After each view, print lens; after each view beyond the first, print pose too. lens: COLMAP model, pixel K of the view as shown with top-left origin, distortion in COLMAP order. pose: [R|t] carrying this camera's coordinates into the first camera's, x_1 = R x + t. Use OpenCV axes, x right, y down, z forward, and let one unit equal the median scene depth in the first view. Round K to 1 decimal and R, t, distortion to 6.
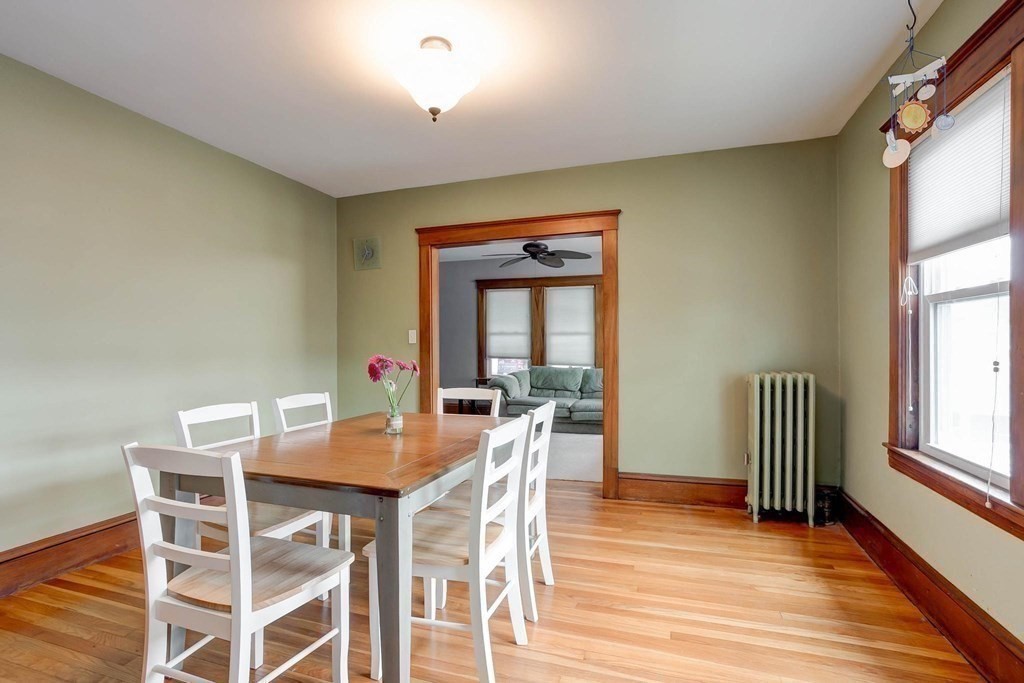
lens RADIAL K [[501.8, 0, 505.2], [0, 501.8, 342.8], [0, 0, 1]] dist [-0.060408, 0.048967]
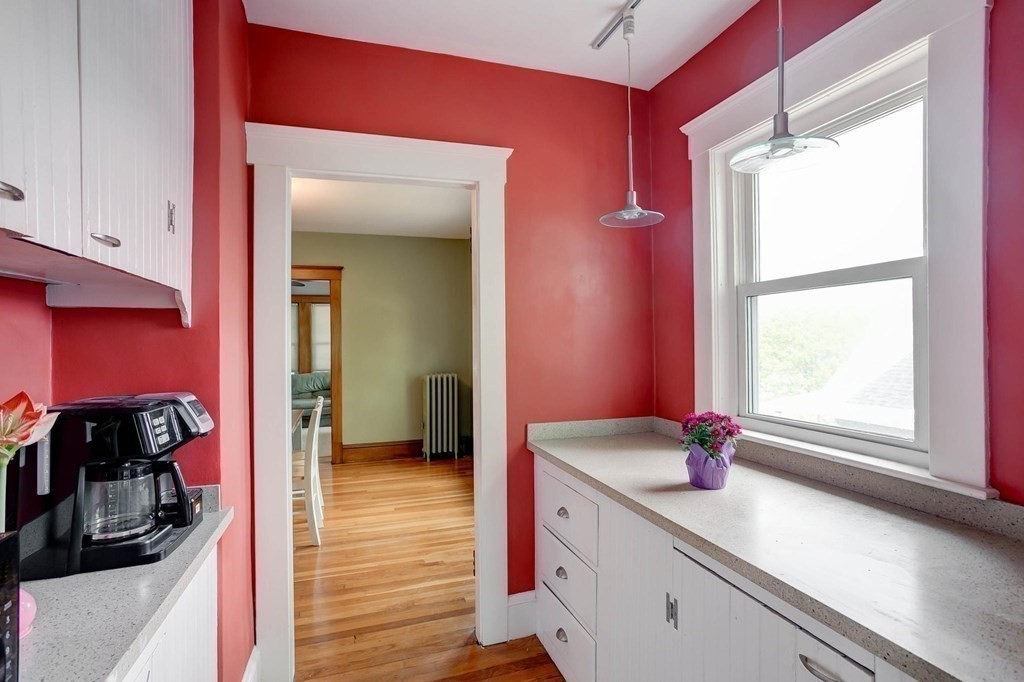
lens RADIAL K [[501.8, 0, 505.2], [0, 501.8, 342.3], [0, 0, 1]] dist [-0.060408, 0.048967]
pose [[0.800271, -0.004139, 0.599624, -0.145350], [0.005532, 0.999985, -0.000480, -0.021919], [-0.599613, 0.003702, 0.800281, -0.251586]]
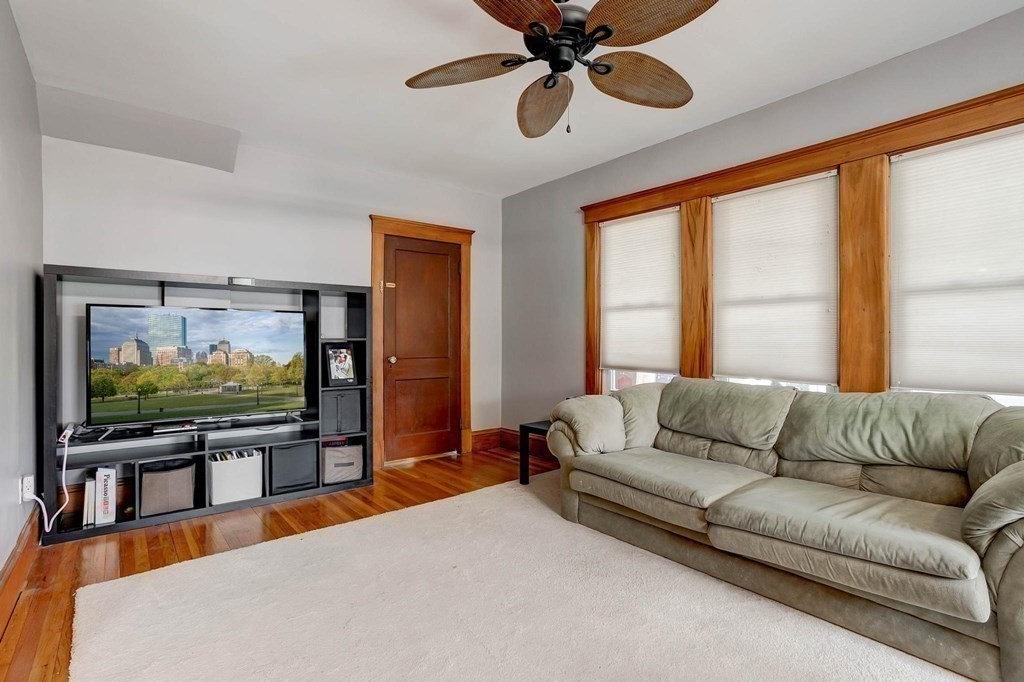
lens RADIAL K [[501.8, 0, 505.2], [0, 501.8, 342.3], [0, 0, 1]] dist [-0.060408, 0.048967]
pose [[0.839724, 0.005877, -0.542982, 0.185053], [-0.002732, 0.999975, 0.006597, 0.014417], [0.543007, -0.004056, 0.839718, 0.608864]]
